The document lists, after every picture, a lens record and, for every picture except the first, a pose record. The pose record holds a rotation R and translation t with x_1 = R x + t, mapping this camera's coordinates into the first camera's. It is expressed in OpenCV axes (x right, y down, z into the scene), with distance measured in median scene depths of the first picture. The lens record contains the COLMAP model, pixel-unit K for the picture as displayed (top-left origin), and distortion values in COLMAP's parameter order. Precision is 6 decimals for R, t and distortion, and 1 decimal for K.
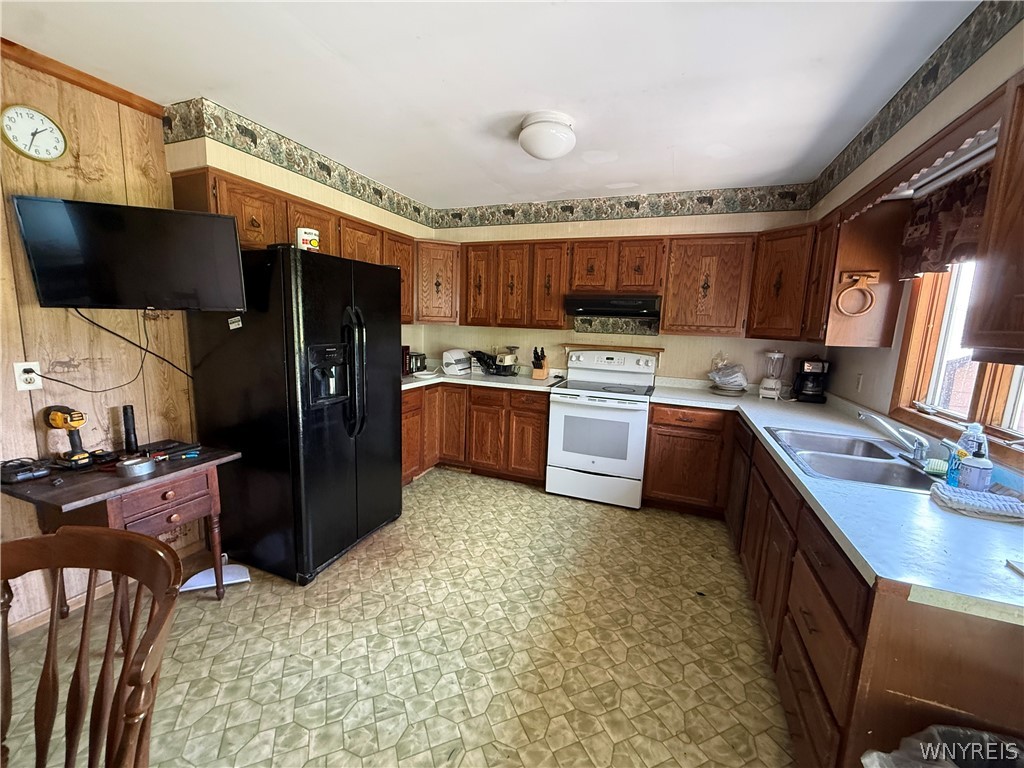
lens RADIAL K [[412.6, 0, 509.3], [0, 412.6, 385.1], [0, 0, 1]] dist [-0.000059, -0.000047]
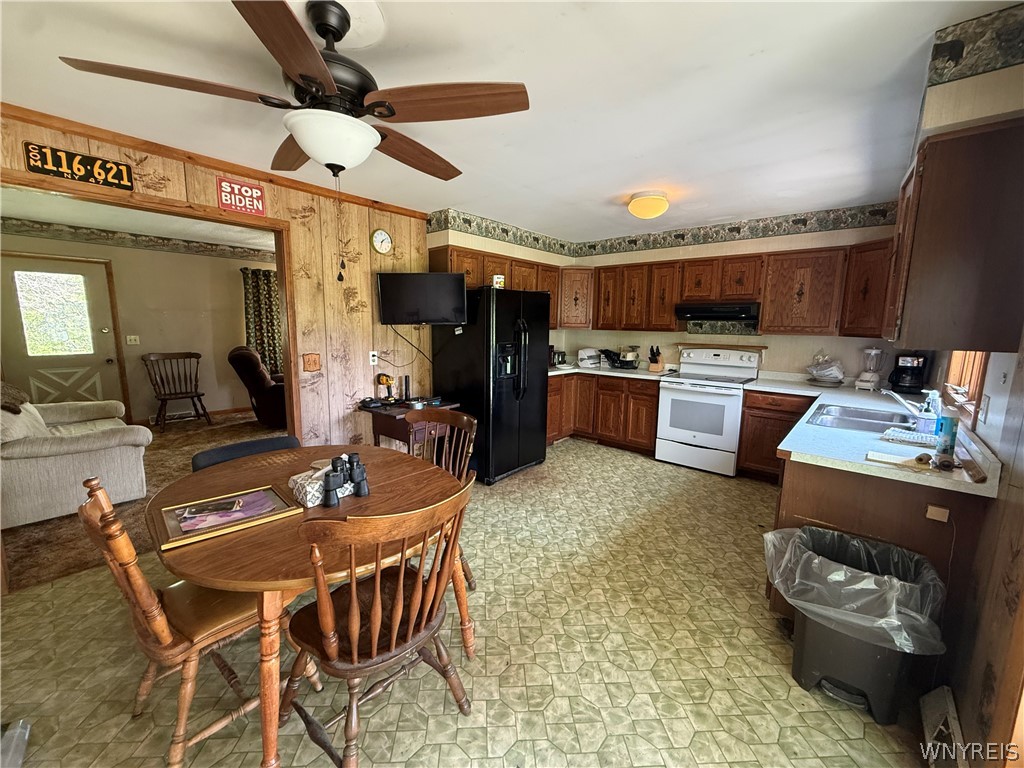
lens RADIAL K [[412.6, 0, 509.3], [0, 412.6, 385.1], [0, 0, 1]] dist [-0.000059, -0.000047]
pose [[0.942787, 0.026890, -0.332310, 0.086860], [-0.030487, 0.999519, -0.005614, 0.055459], [0.331999, 0.015424, 0.943154, -0.383234]]
